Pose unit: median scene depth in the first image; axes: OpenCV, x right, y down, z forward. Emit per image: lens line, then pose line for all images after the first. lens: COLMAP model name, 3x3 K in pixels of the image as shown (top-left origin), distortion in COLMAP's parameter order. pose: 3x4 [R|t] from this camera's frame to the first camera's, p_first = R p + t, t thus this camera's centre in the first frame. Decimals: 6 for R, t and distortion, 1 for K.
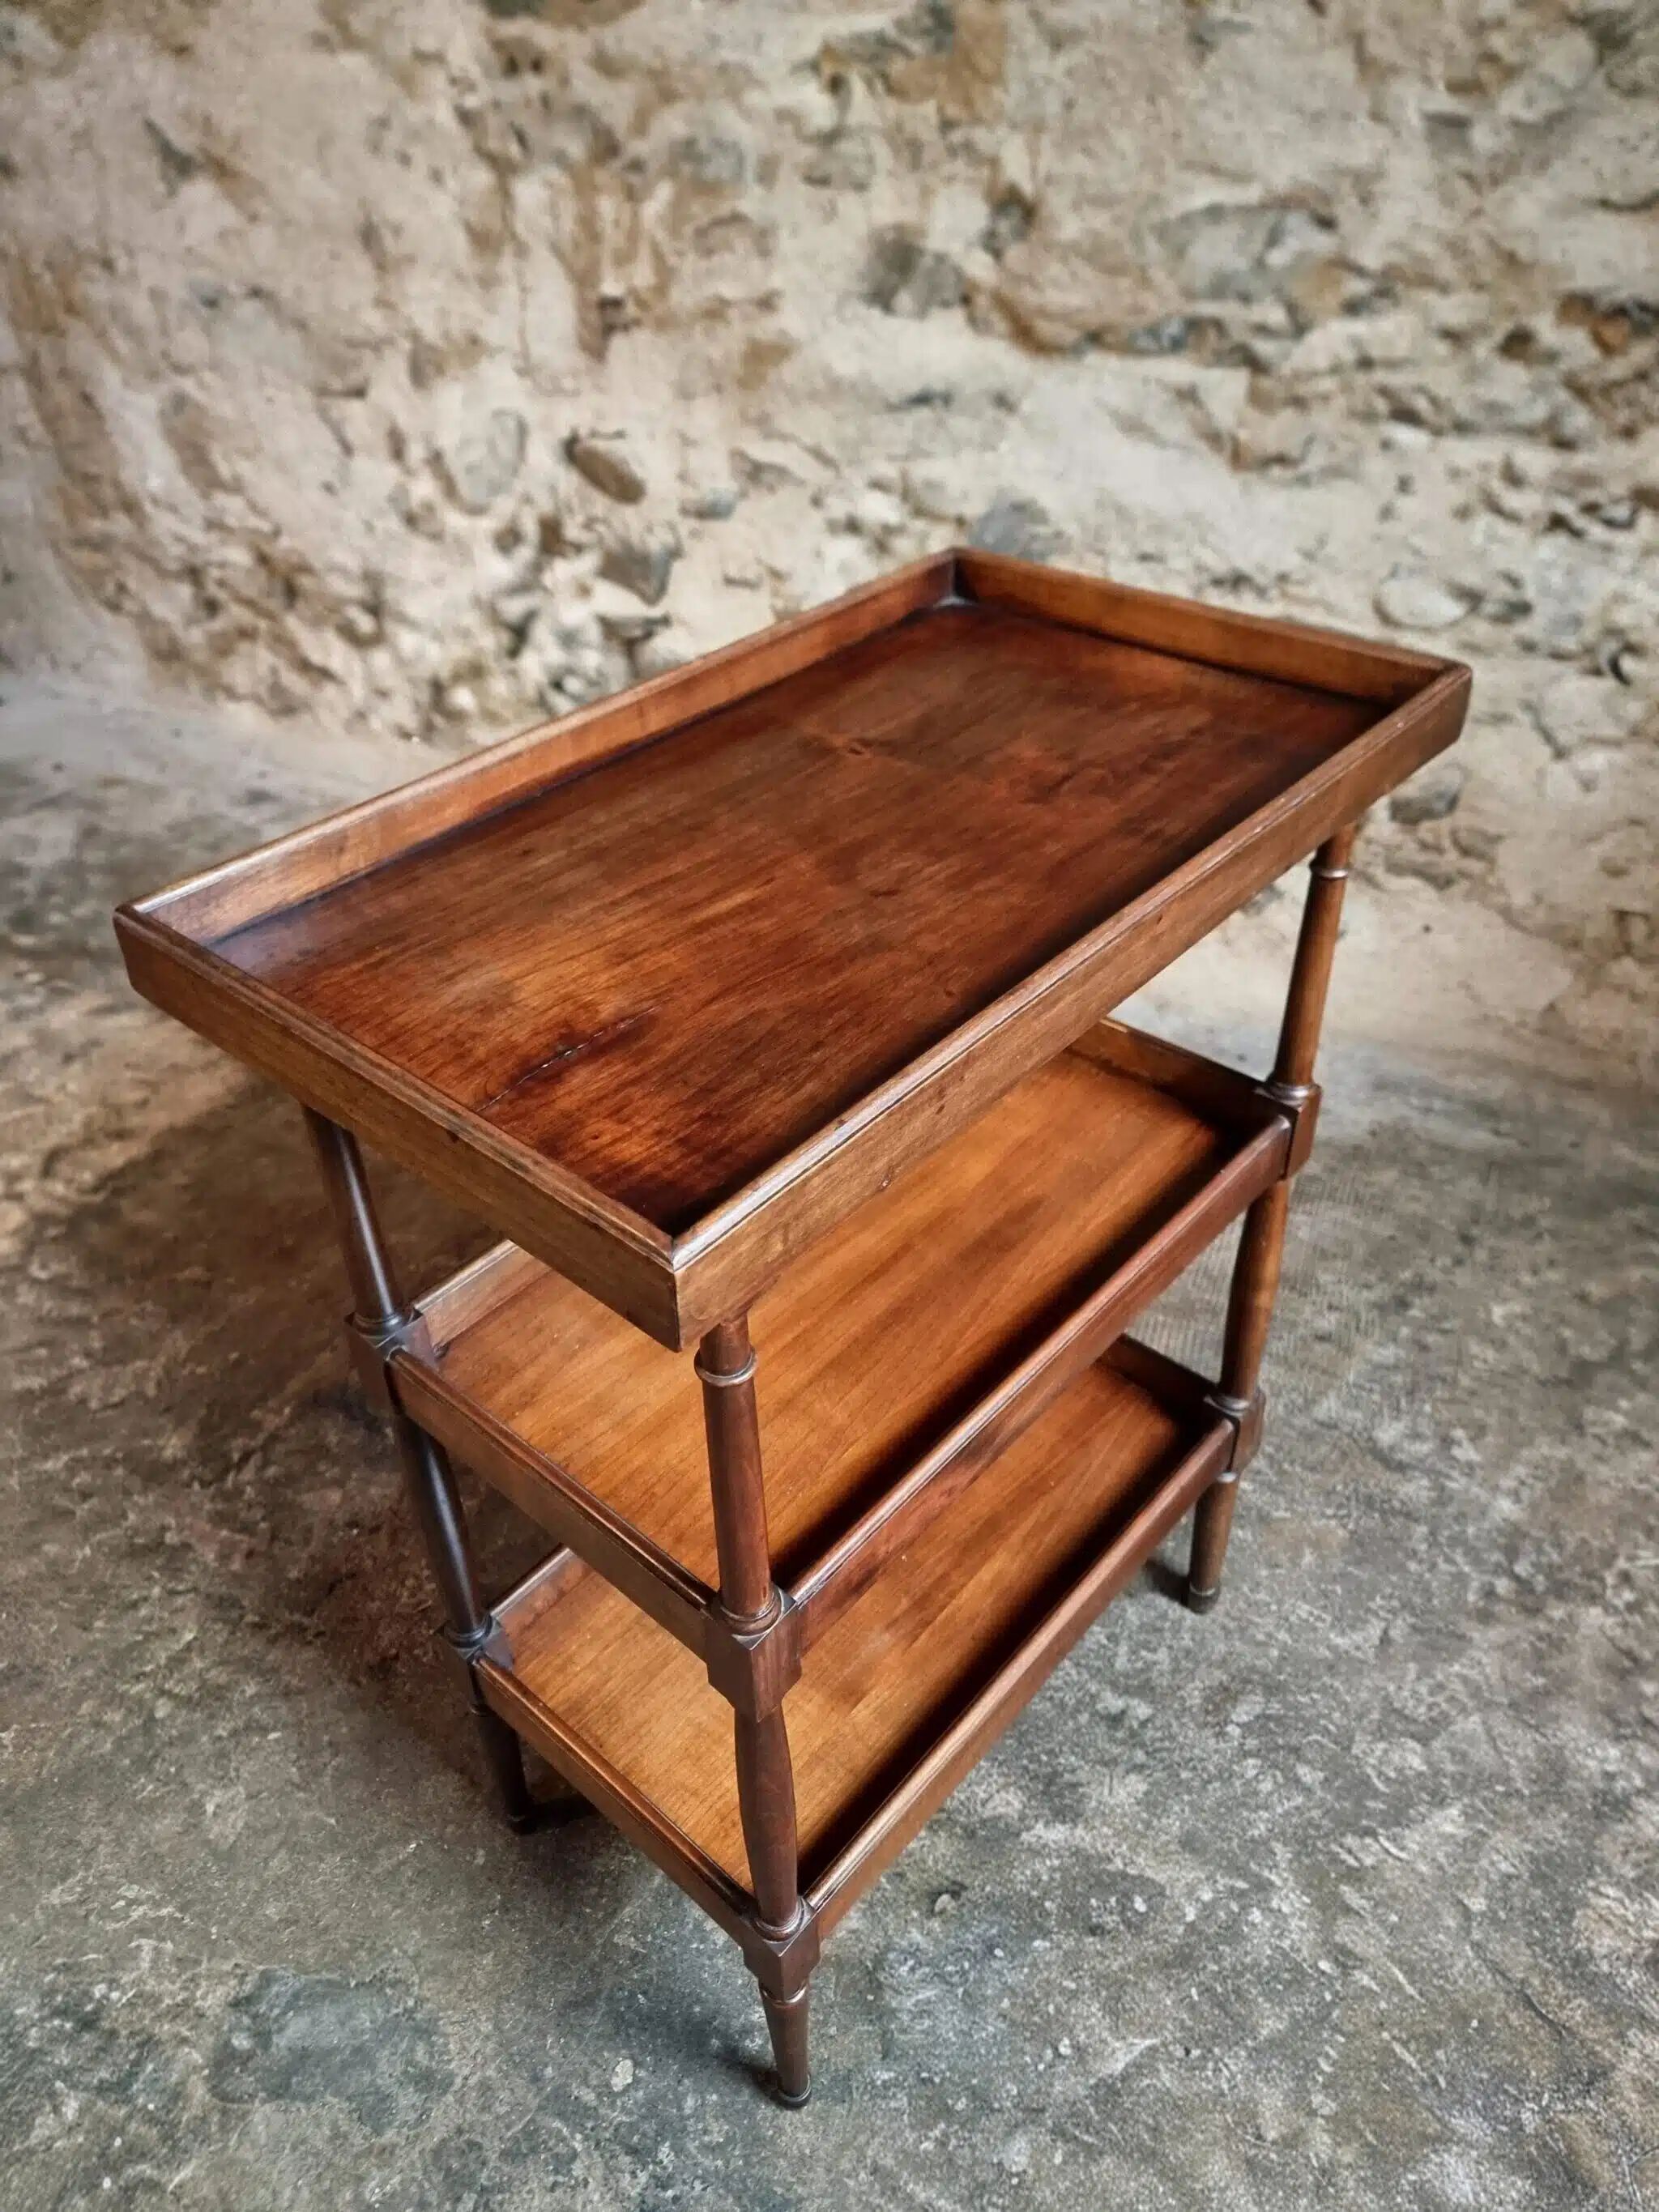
lens RADIAL K [[1520.5, 0, 808.2], [0, 1520.5, 1111.0], [0, 0, 1]] dist [0.056136, -0.054201]
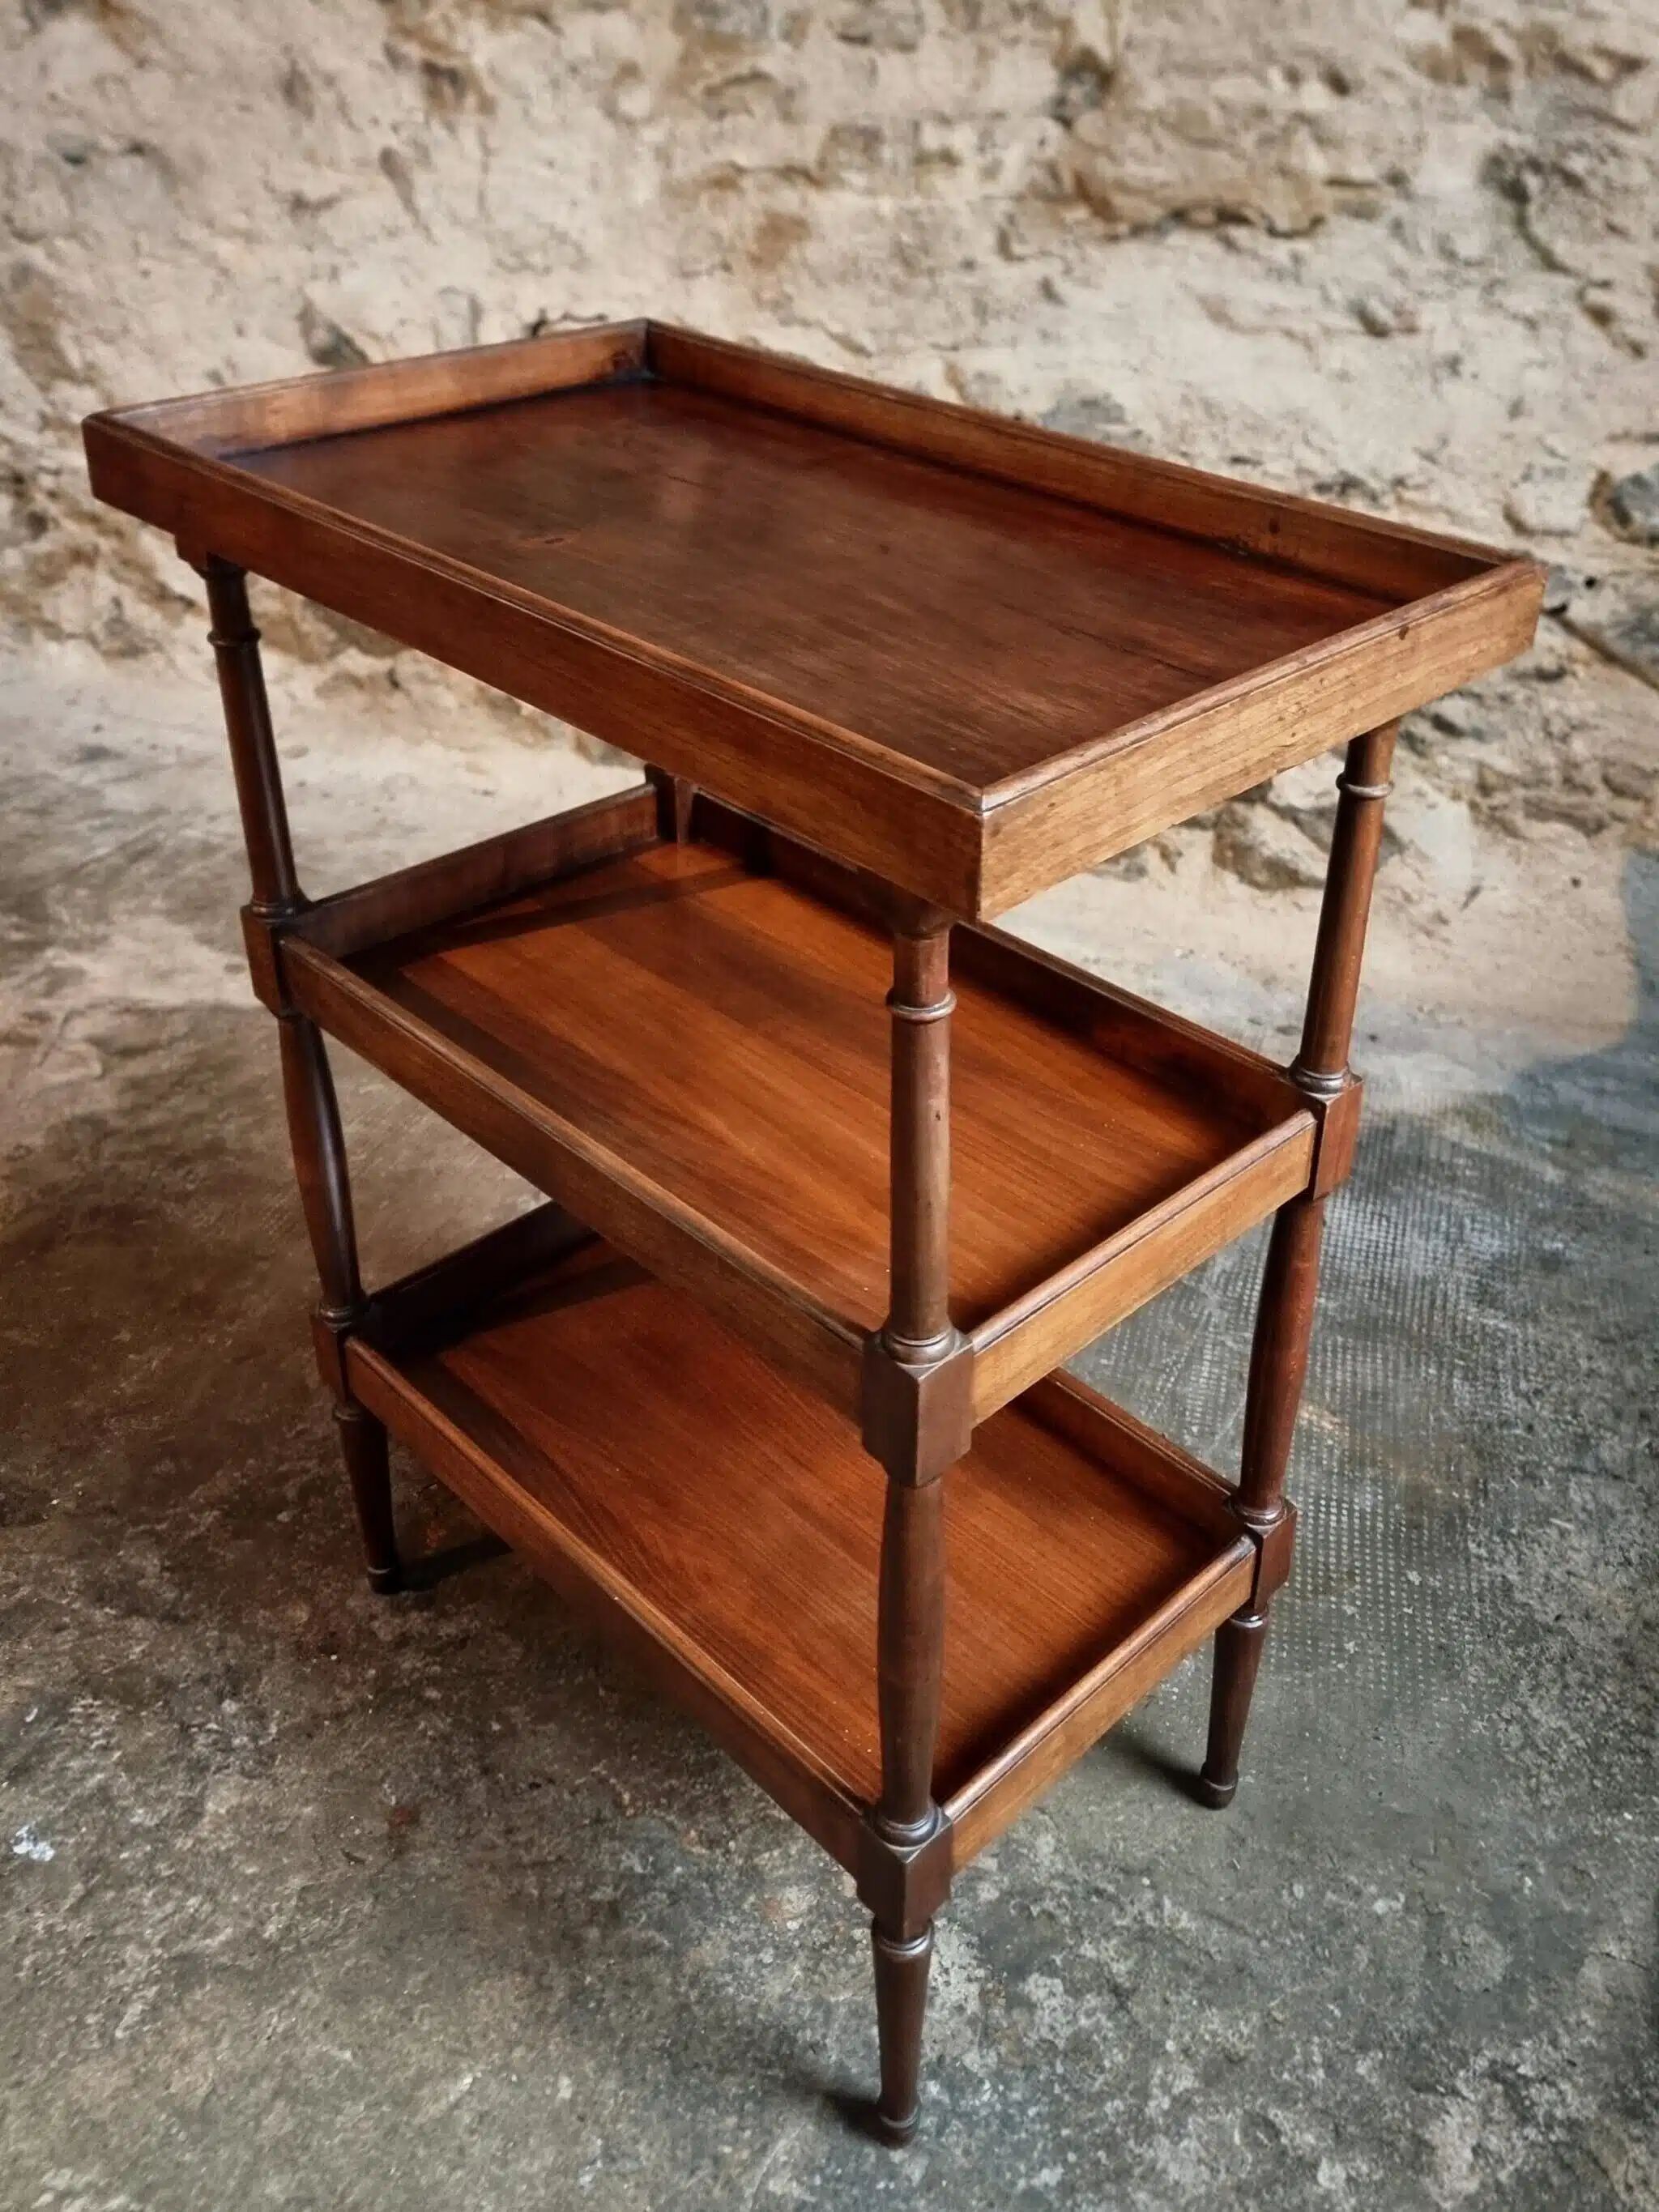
lens RADIAL K [[1887.7, 0, 910.7], [0, 1887.7, 920.4], [0, 0, 1]] dist [0.047869, -0.045215]
pose [[0.991854, -0.006623, 0.127205, -0.106582], [0.025860, 0.988321, -0.150179, 0.054802], [-0.124725, 0.152245, 0.980441, 0.013893]]
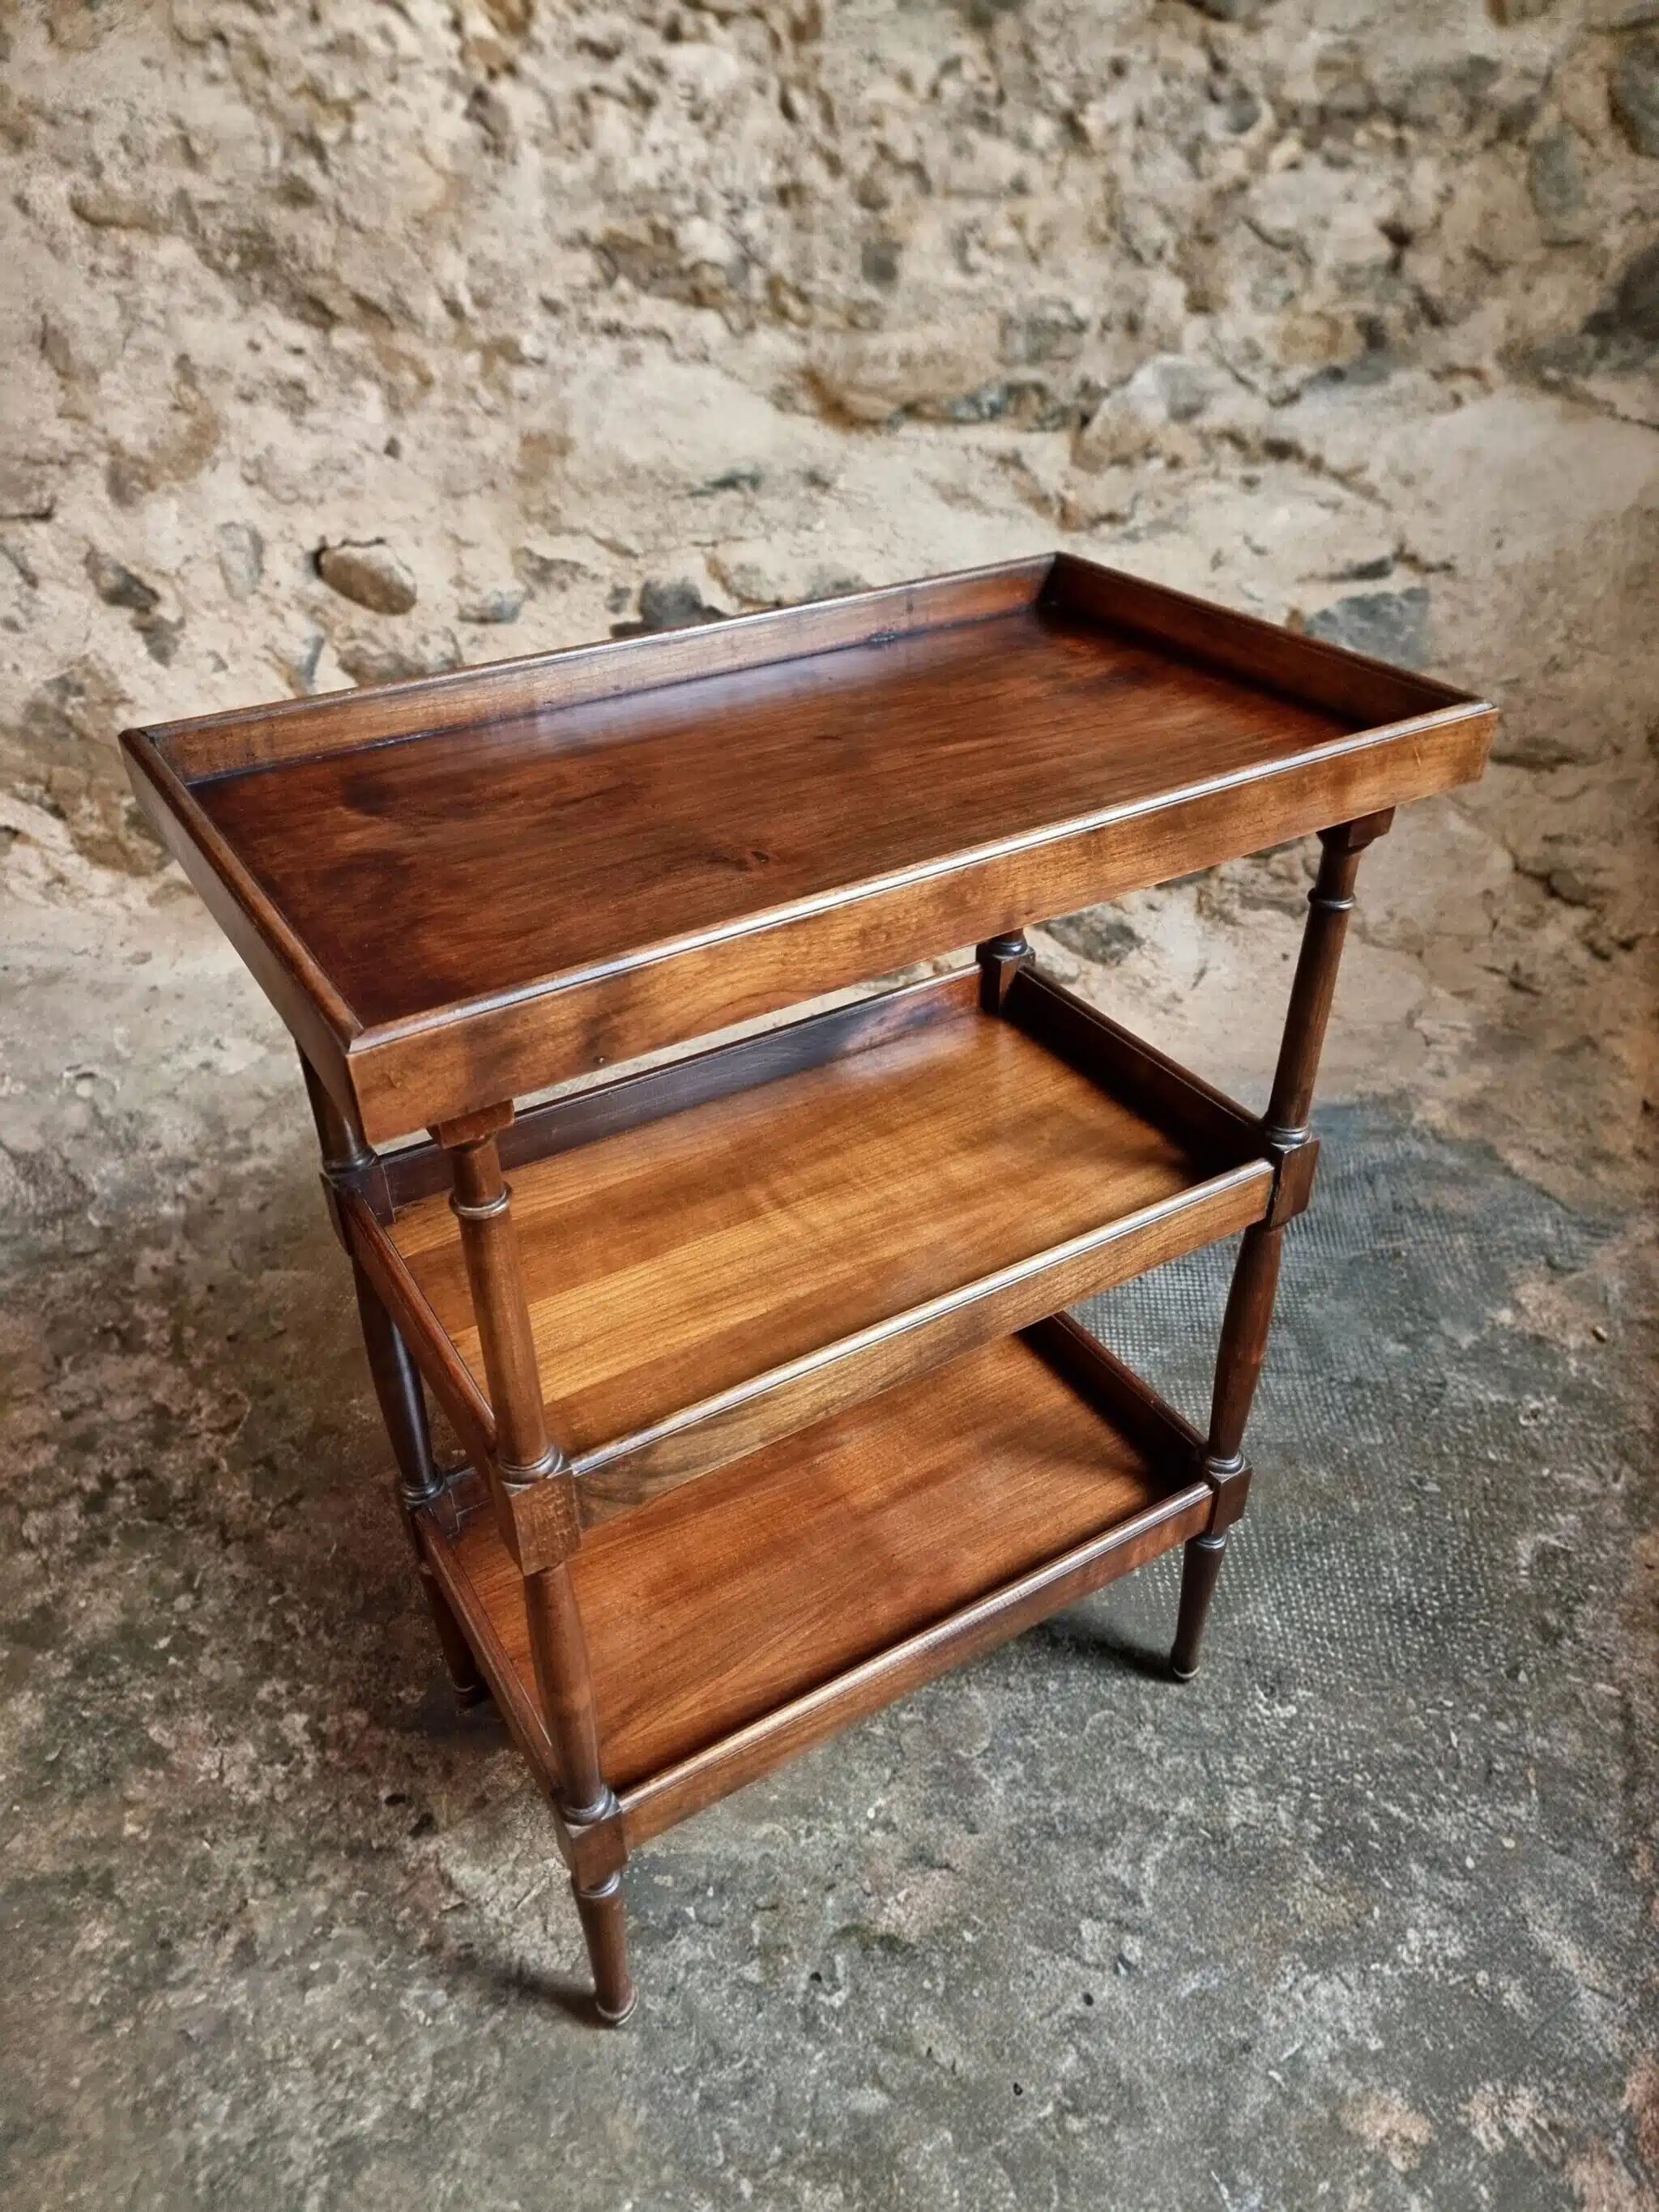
lens RADIAL K [[1520.5, 0, 798.5], [0, 1520.5, 1117.4], [0, 0, 1]] dist [0.056136, -0.054201]
pose [[0.959708, -0.150748, 0.237140, -0.182304], [0.164626, 0.985556, -0.039732, -0.027722], [-0.227725, 0.077171, 0.970663, 0.094724]]
